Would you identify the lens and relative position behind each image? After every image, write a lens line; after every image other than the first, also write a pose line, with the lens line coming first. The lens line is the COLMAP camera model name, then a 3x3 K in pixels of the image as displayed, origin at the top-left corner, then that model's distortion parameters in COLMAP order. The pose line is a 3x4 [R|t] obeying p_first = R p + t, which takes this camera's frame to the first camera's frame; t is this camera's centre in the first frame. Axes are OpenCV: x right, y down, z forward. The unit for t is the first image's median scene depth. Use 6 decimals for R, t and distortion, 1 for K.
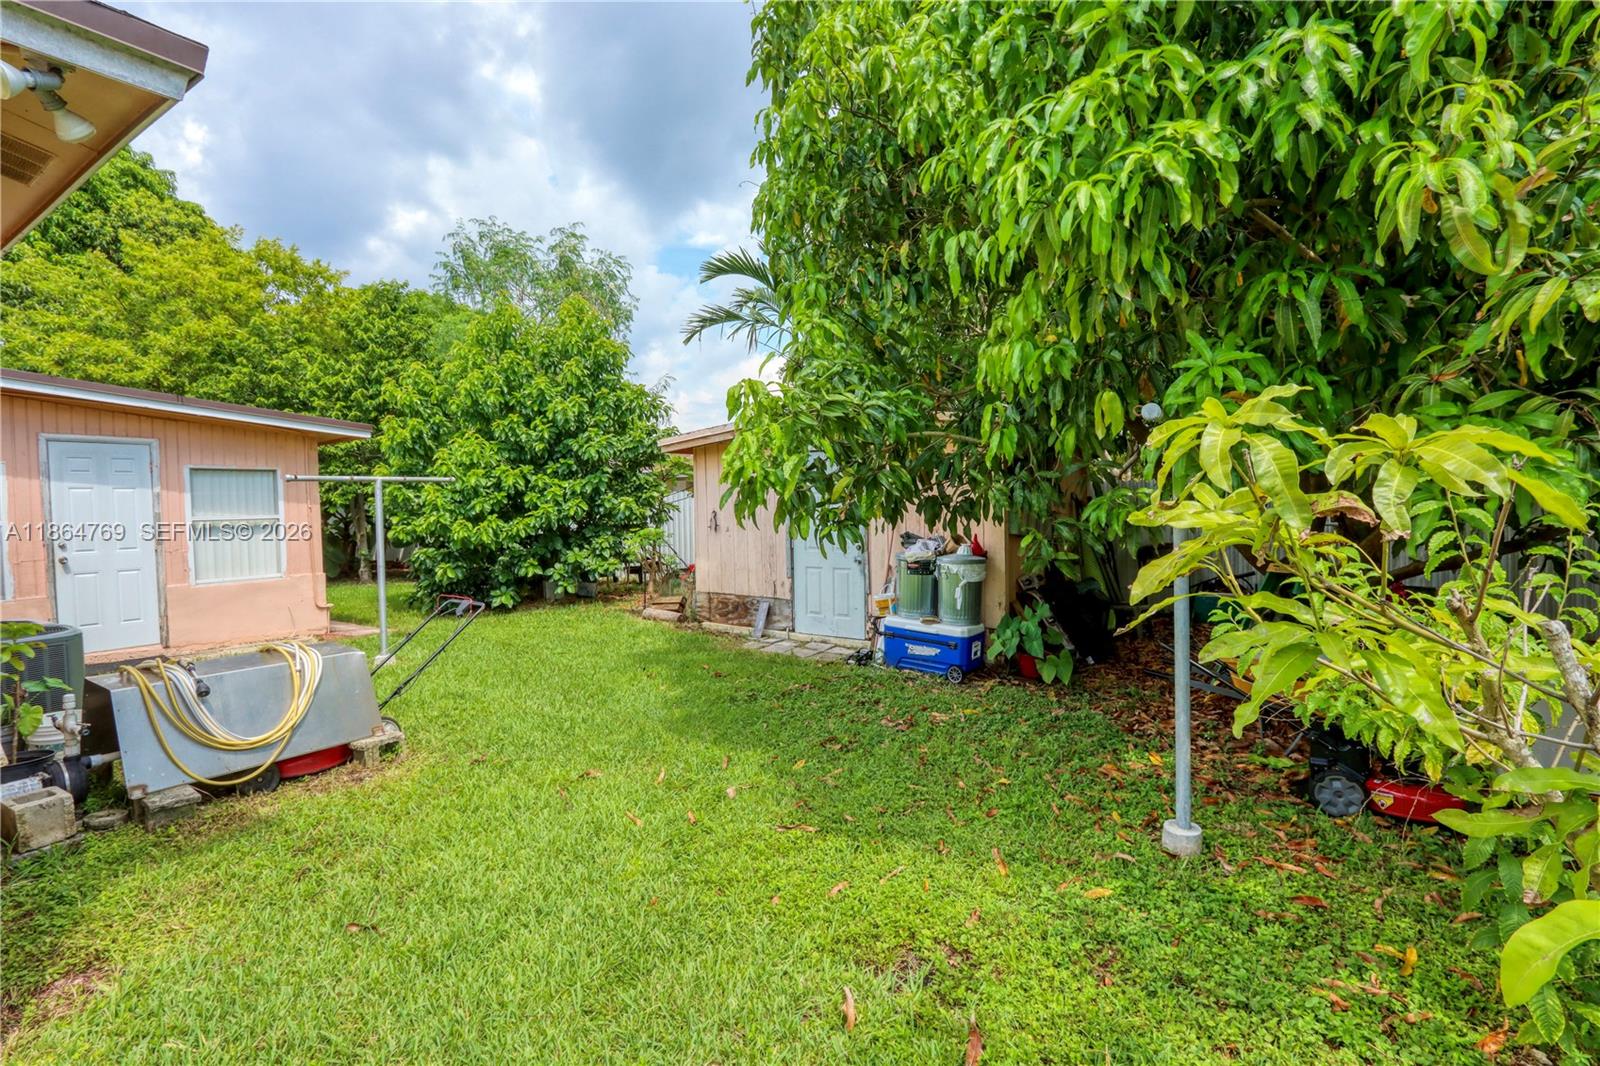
lens RADIAL K [[733.5, 0, 800.0], [0, 733.5, 533.0], [0, 0, 1]] dist [-0.000621, -0.000214]
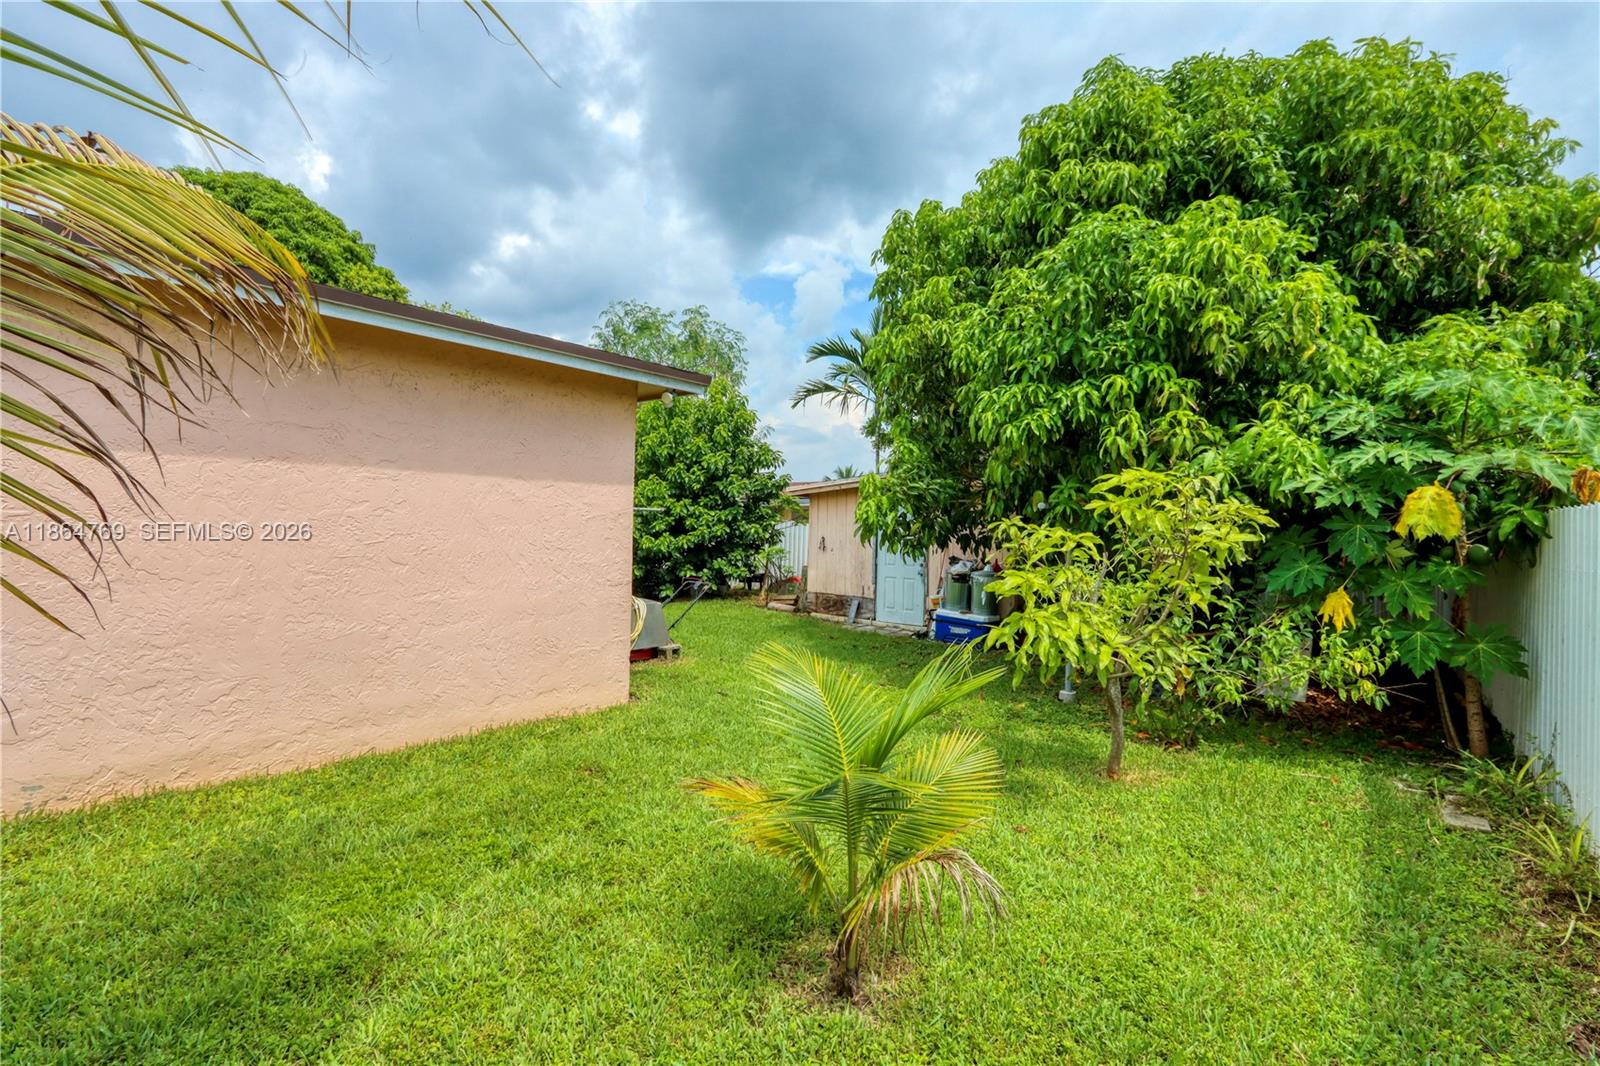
lens RADIAL K [[733.5, 0, 800.0], [0, 733.5, 533.0], [0, 0, 1]] dist [-0.000621, -0.000214]
pose [[0.995686, 0.042388, -0.082535, -0.041667], [-0.045433, 0.998341, -0.035369, 0.016138], [0.080899, 0.038966, 0.995960, -0.467975]]
